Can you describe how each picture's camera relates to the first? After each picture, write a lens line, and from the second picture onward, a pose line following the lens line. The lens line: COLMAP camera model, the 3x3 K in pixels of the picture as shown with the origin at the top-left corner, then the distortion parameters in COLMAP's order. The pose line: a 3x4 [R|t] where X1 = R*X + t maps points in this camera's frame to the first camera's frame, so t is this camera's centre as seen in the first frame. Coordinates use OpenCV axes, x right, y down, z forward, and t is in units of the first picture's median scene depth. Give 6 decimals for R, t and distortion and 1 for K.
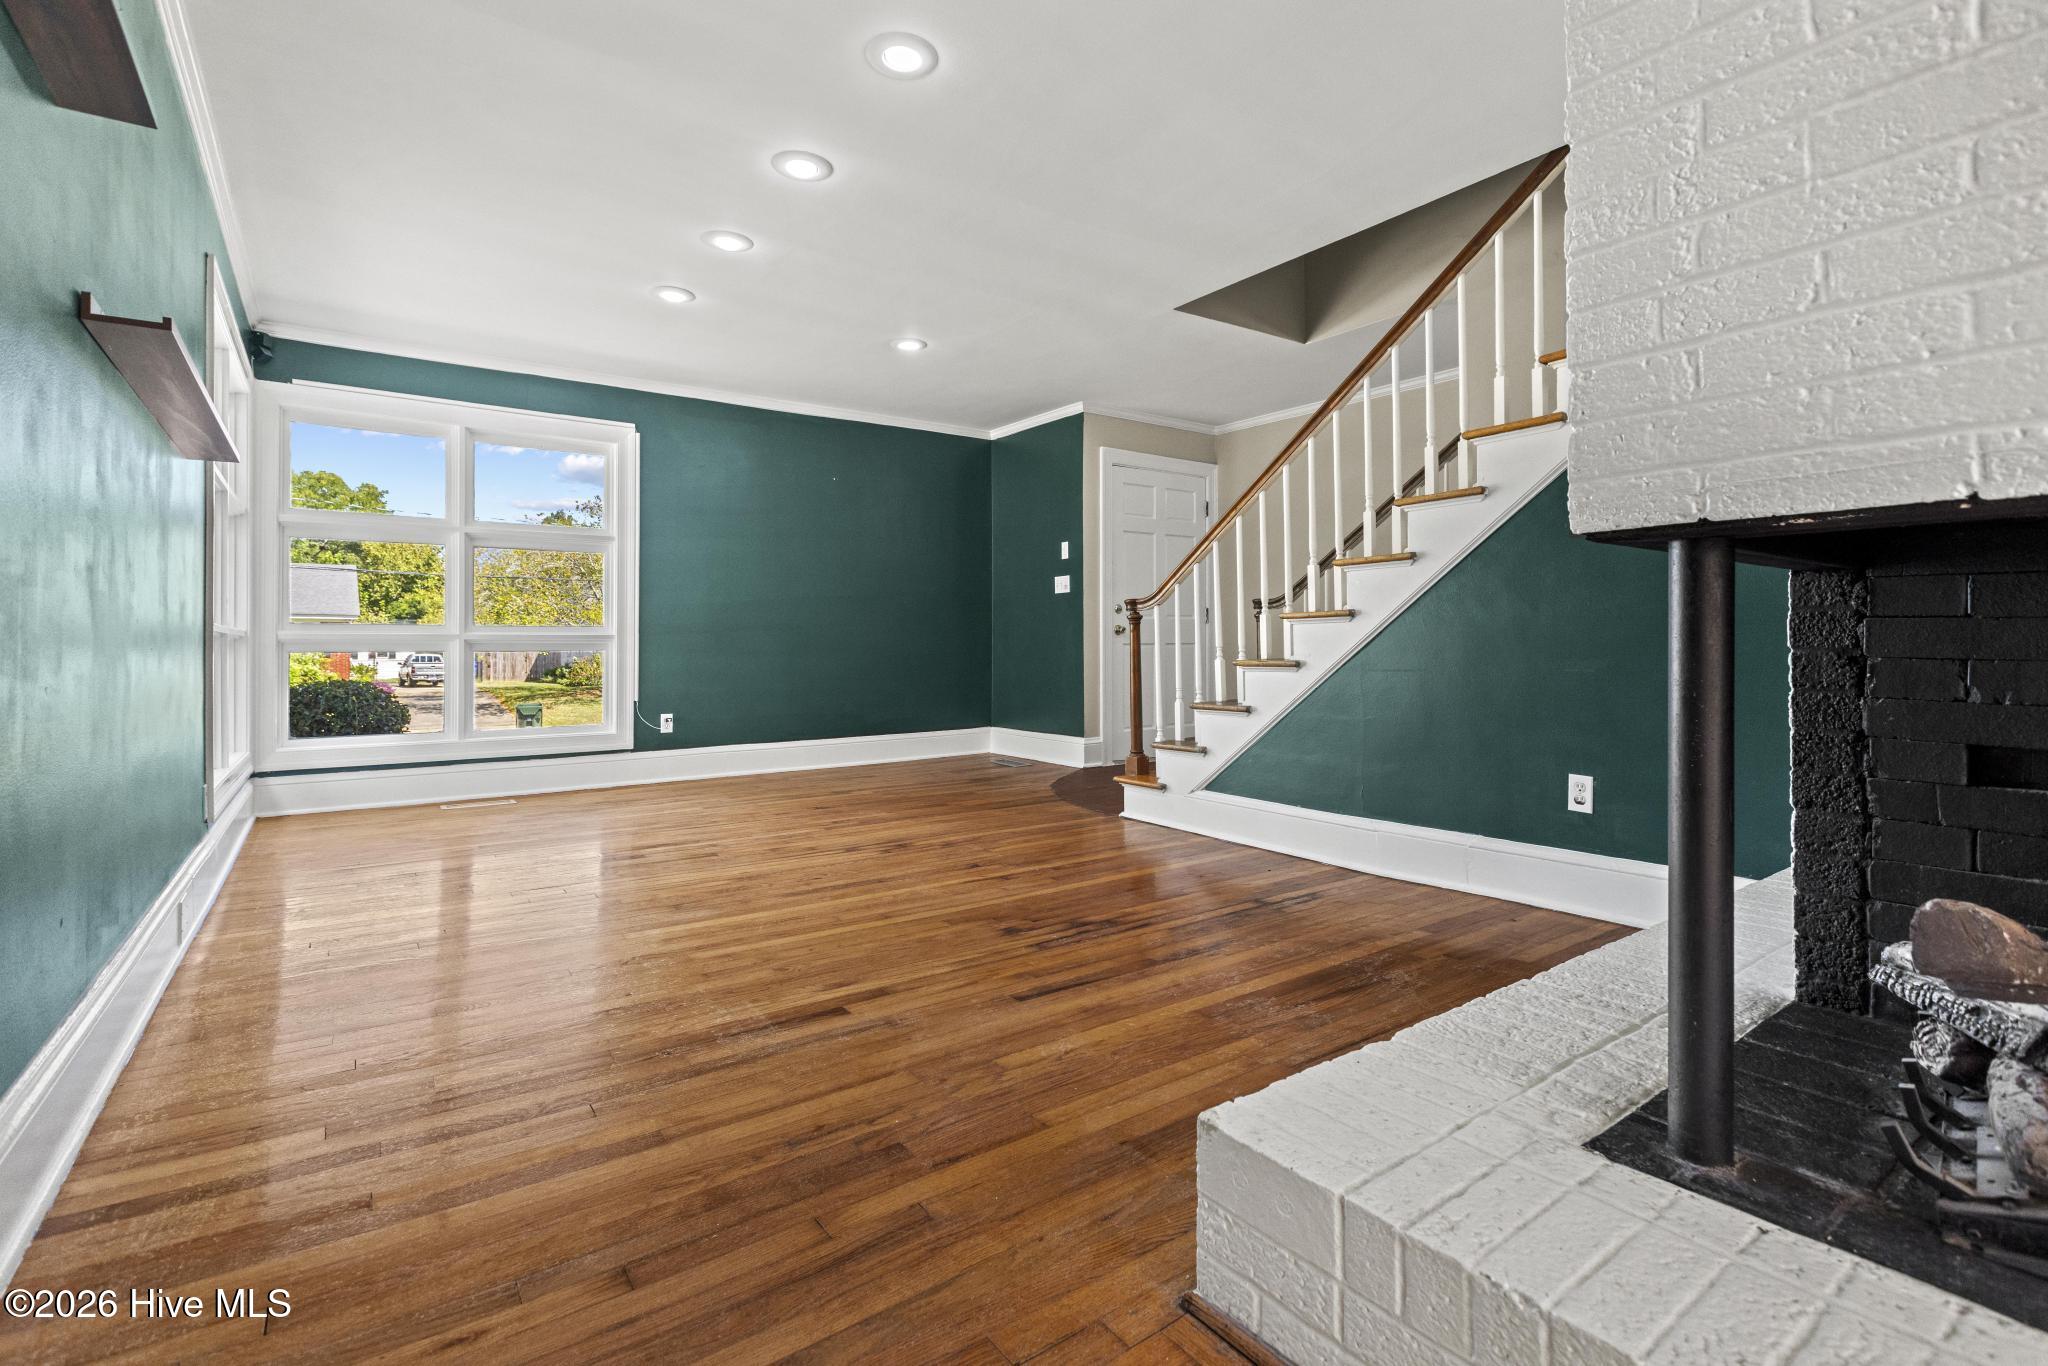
lens RADIAL K [[927.3, 0, 1021.4], [0, 927.3, 641.2], [0, 0, 1]] dist [0.005998, 0.000319]
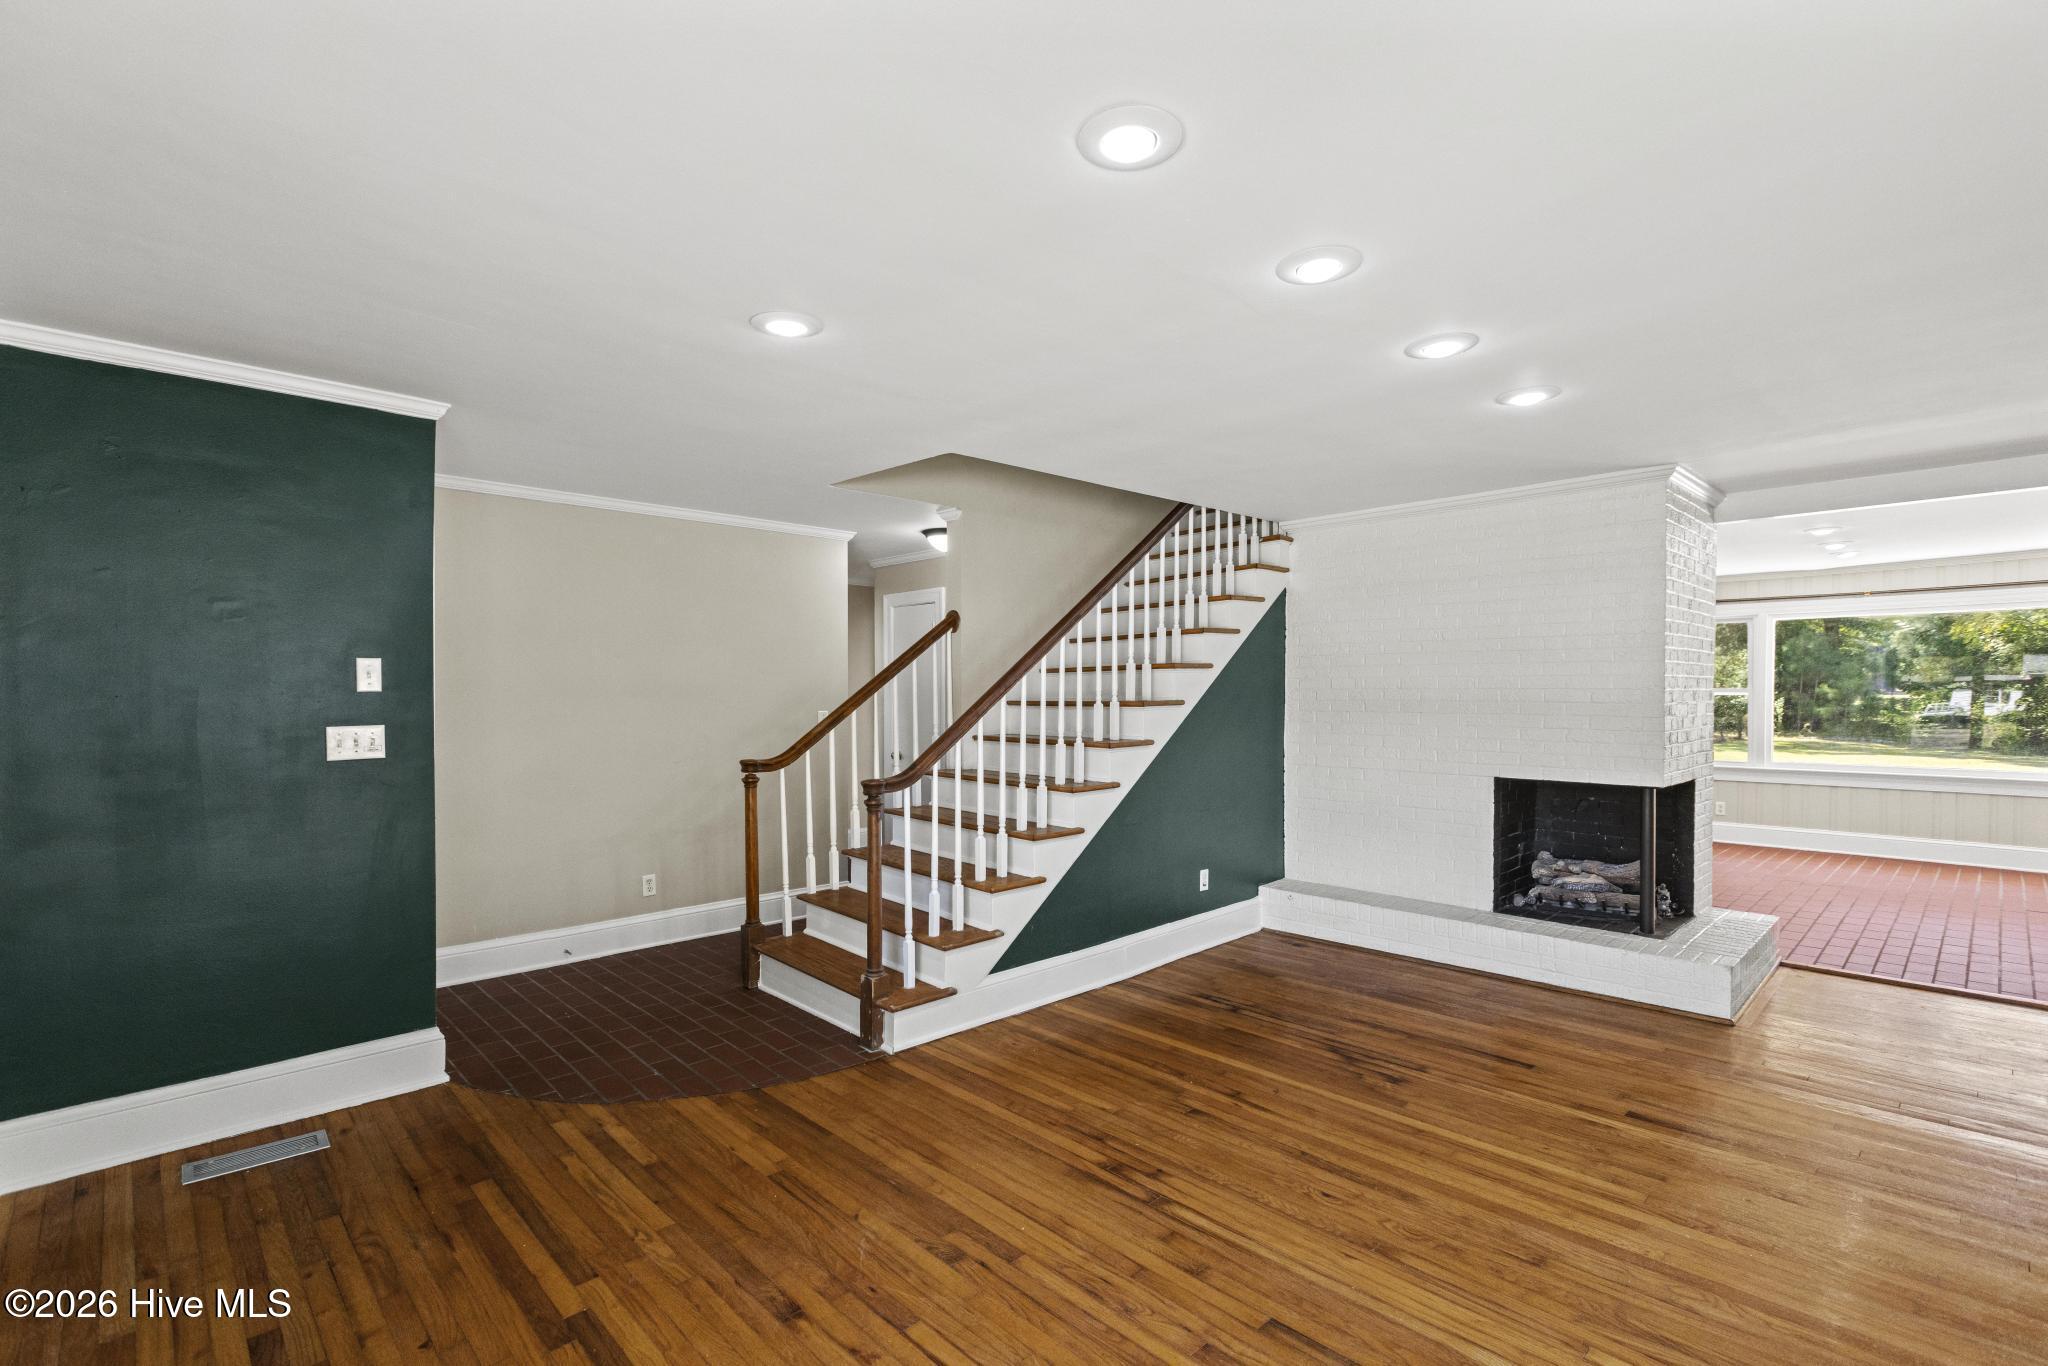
lens RADIAL K [[927.3, 0, 1022.6], [0, 927.3, 690.9], [0, 0, 1]] dist [0.005998, 0.000319]
pose [[-0.133801, -0.001469, 0.991007, -1.009258], [-0.002969, 0.999995, 0.001081, -0.181506], [-0.991004, -0.002797, -0.133804, 1.422519]]
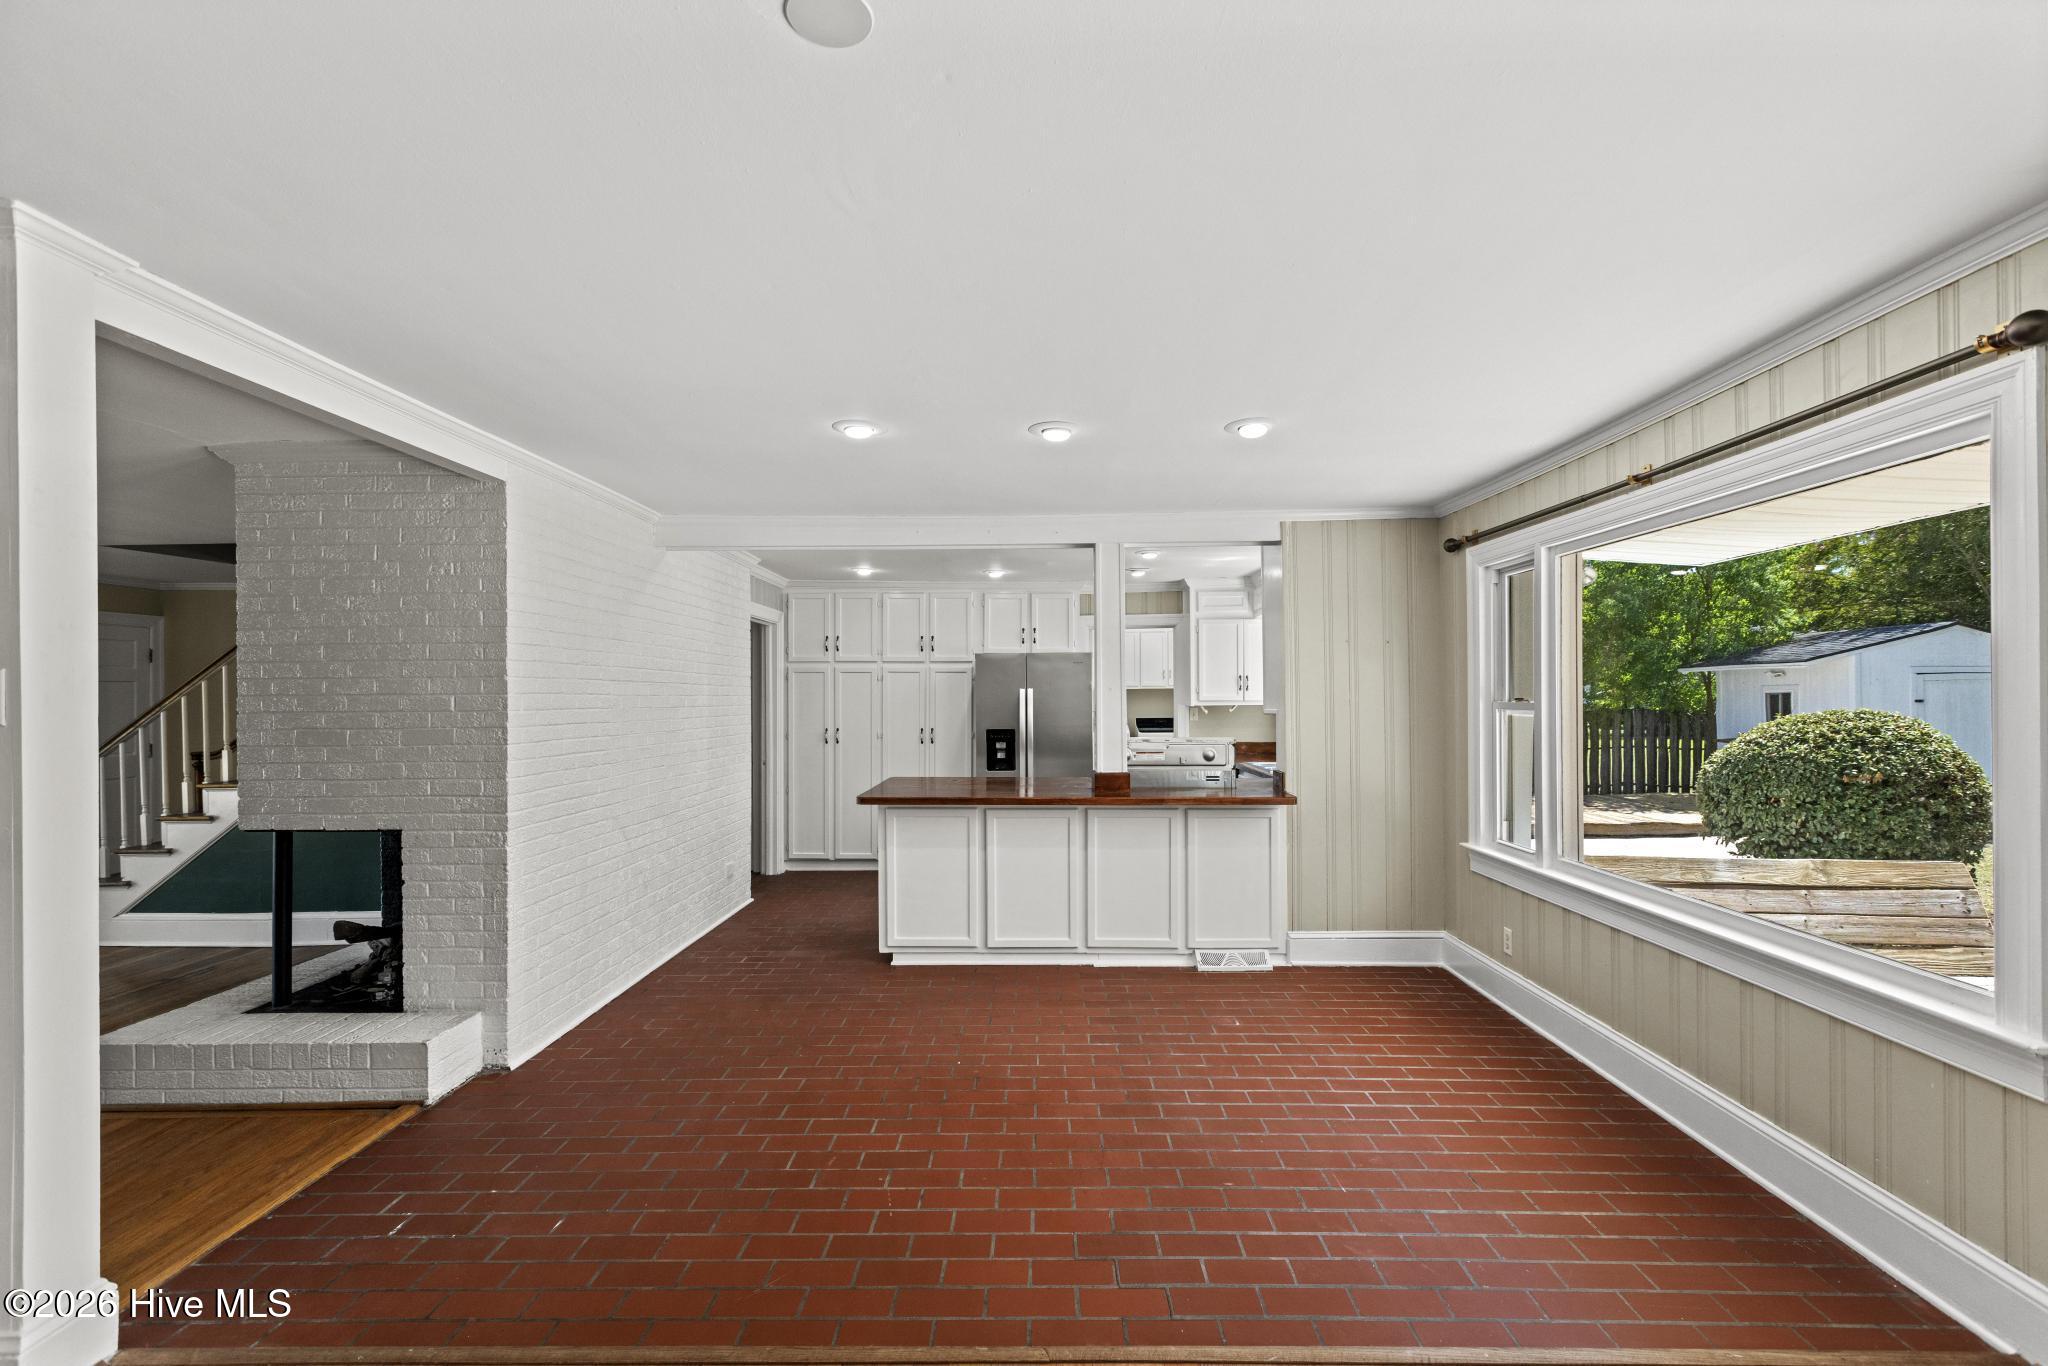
lens RADIAL K [[927.3, 0, 1023.6], [0, 927.3, 696.2], [0, 0, 1]] dist [0.005998, 0.000319]
pose [[0.612360, -0.005390, 0.790561, -0.102727], [0.003462, 0.999985, 0.004136, -0.201741], [-0.790572, 0.000204, 0.612370, -1.116623]]
